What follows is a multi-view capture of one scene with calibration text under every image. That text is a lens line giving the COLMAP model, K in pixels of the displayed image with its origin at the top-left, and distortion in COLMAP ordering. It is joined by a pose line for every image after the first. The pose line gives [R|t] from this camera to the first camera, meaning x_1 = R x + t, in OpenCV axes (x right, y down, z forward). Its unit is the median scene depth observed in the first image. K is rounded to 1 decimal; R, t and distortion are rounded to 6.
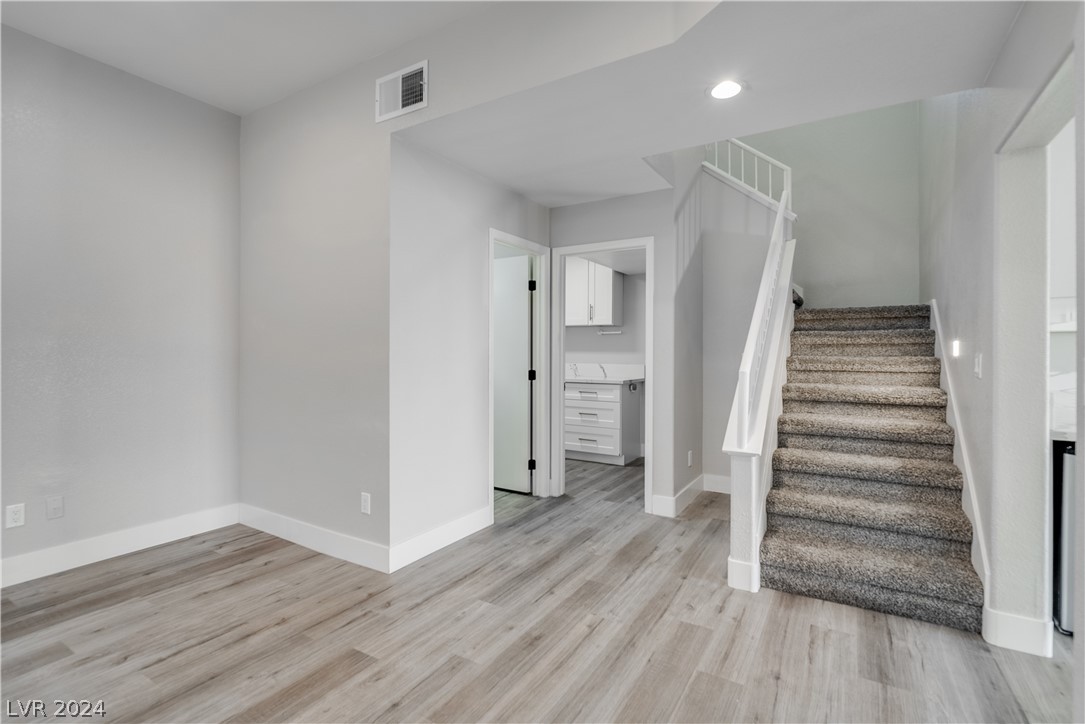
lens RADIAL K [[509.1, 0, 545.5], [0, 509.1, 362.8], [0, 0, 1]] dist [-0.000830, -0.004420]
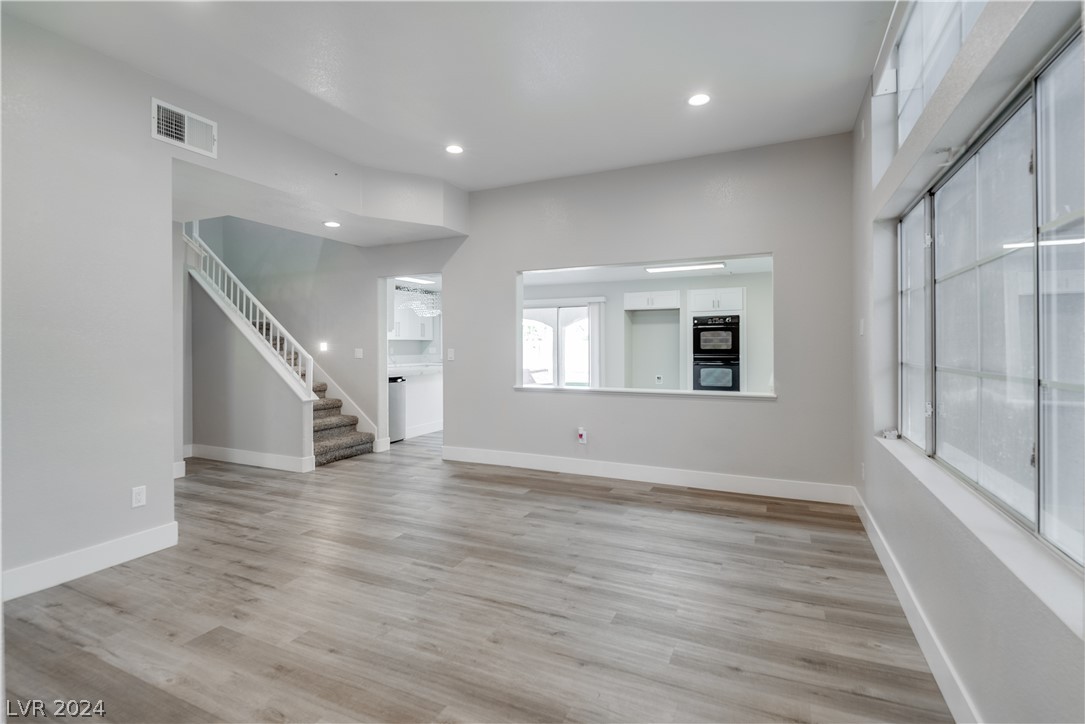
lens RADIAL K [[509.1, 0, 546.0], [0, 509.1, 358.6], [0, 0, 1]] dist [-0.000830, -0.004420]
pose [[-0.113670, -0.025242, 0.993198, -1.461892], [0.030245, 0.999126, 0.028854, -0.008639], [-0.993058, 0.033319, -0.112807, 0.282748]]
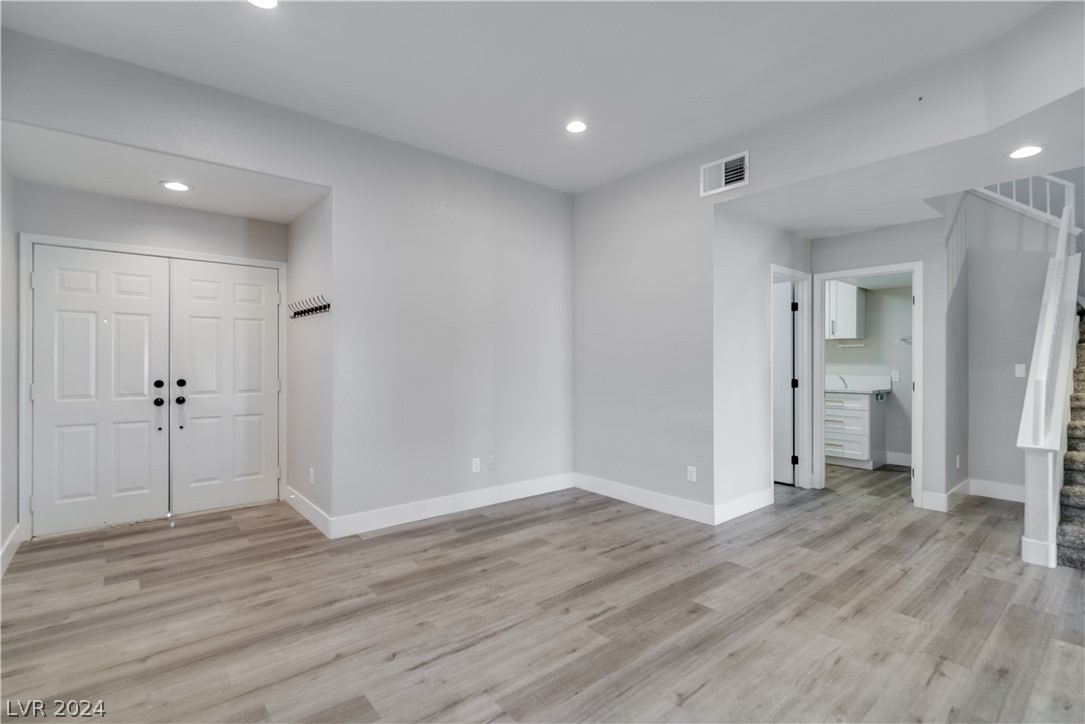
lens RADIAL K [[509.1, 0, 546.5], [0, 509.1, 369.6], [0, 0, 1]] dist [-0.000830, -0.004420]
pose [[0.948239, 0.002161, -0.317551, -0.290371], [-0.005831, 0.999927, -0.010610, 0.011615], [0.317505, 0.011913, 0.948182, -0.431791]]
